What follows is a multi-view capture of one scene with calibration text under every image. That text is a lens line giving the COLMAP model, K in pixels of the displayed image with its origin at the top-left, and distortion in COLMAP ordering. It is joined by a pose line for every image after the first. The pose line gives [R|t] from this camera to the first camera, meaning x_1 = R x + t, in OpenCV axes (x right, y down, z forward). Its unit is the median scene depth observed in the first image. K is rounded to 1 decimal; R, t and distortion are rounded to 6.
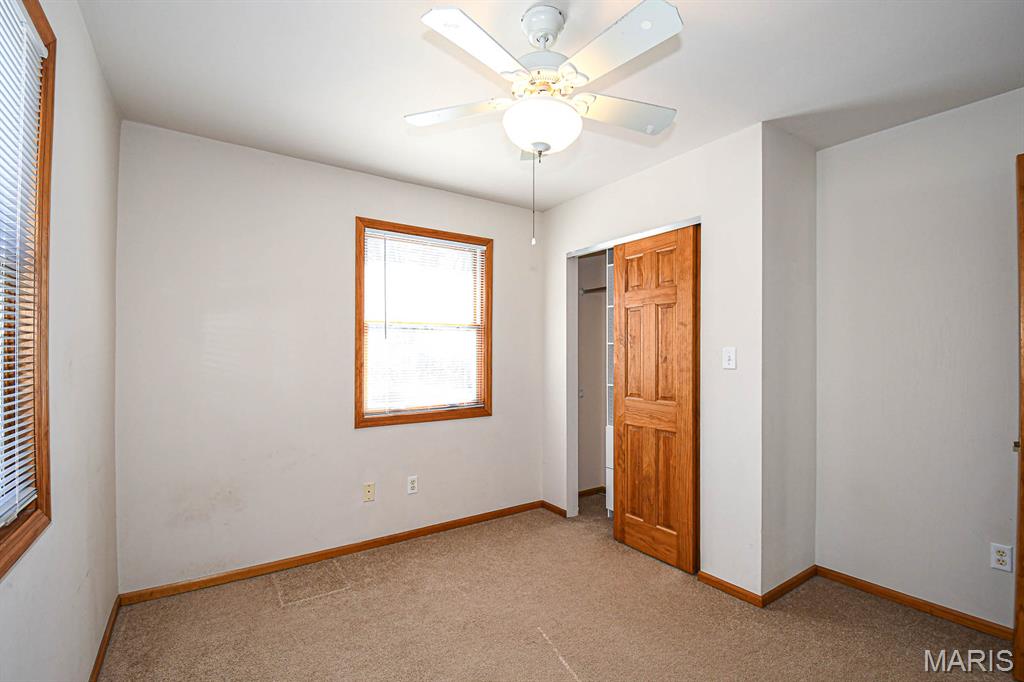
lens RADIAL K [[452.2, 0, 507.5], [0, 452.2, 349.7], [0, 0, 1]] dist [-0.001761, -0.010459]
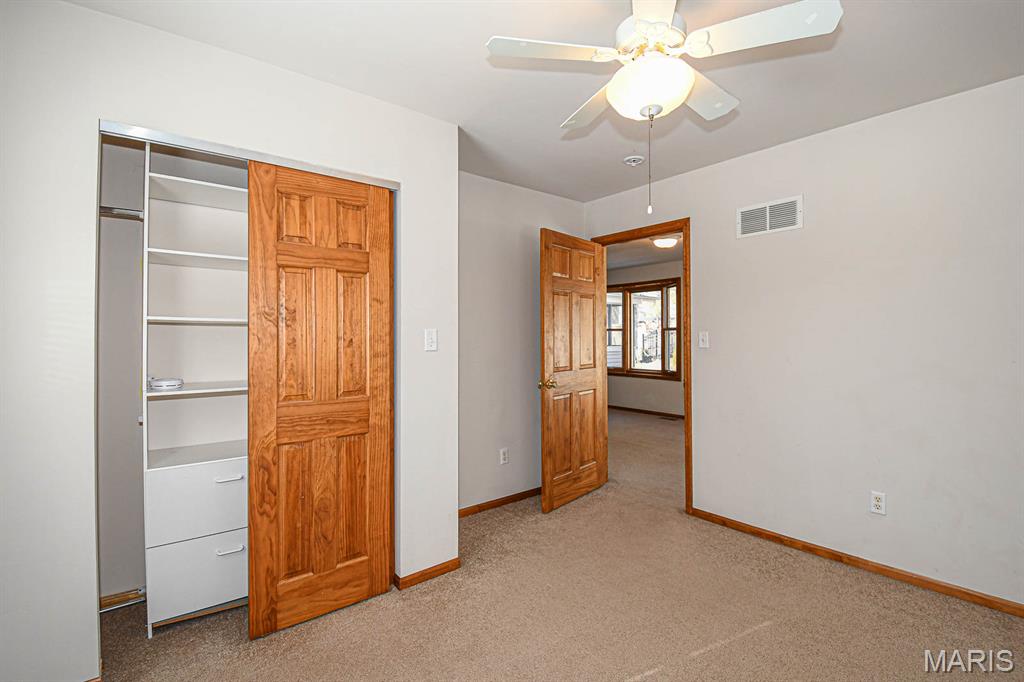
lens RADIAL K [[456.2, 0, 512.0], [0, 456.2, 341.0], [0, 0, 1]] dist [0.003282, -0.009884]
pose [[-0.075096, 0.002051, 0.997174, -0.451270], [0.003981, 0.999991, -0.001757, 0.019988], [-0.997168, 0.003838, -0.075103, 0.775655]]
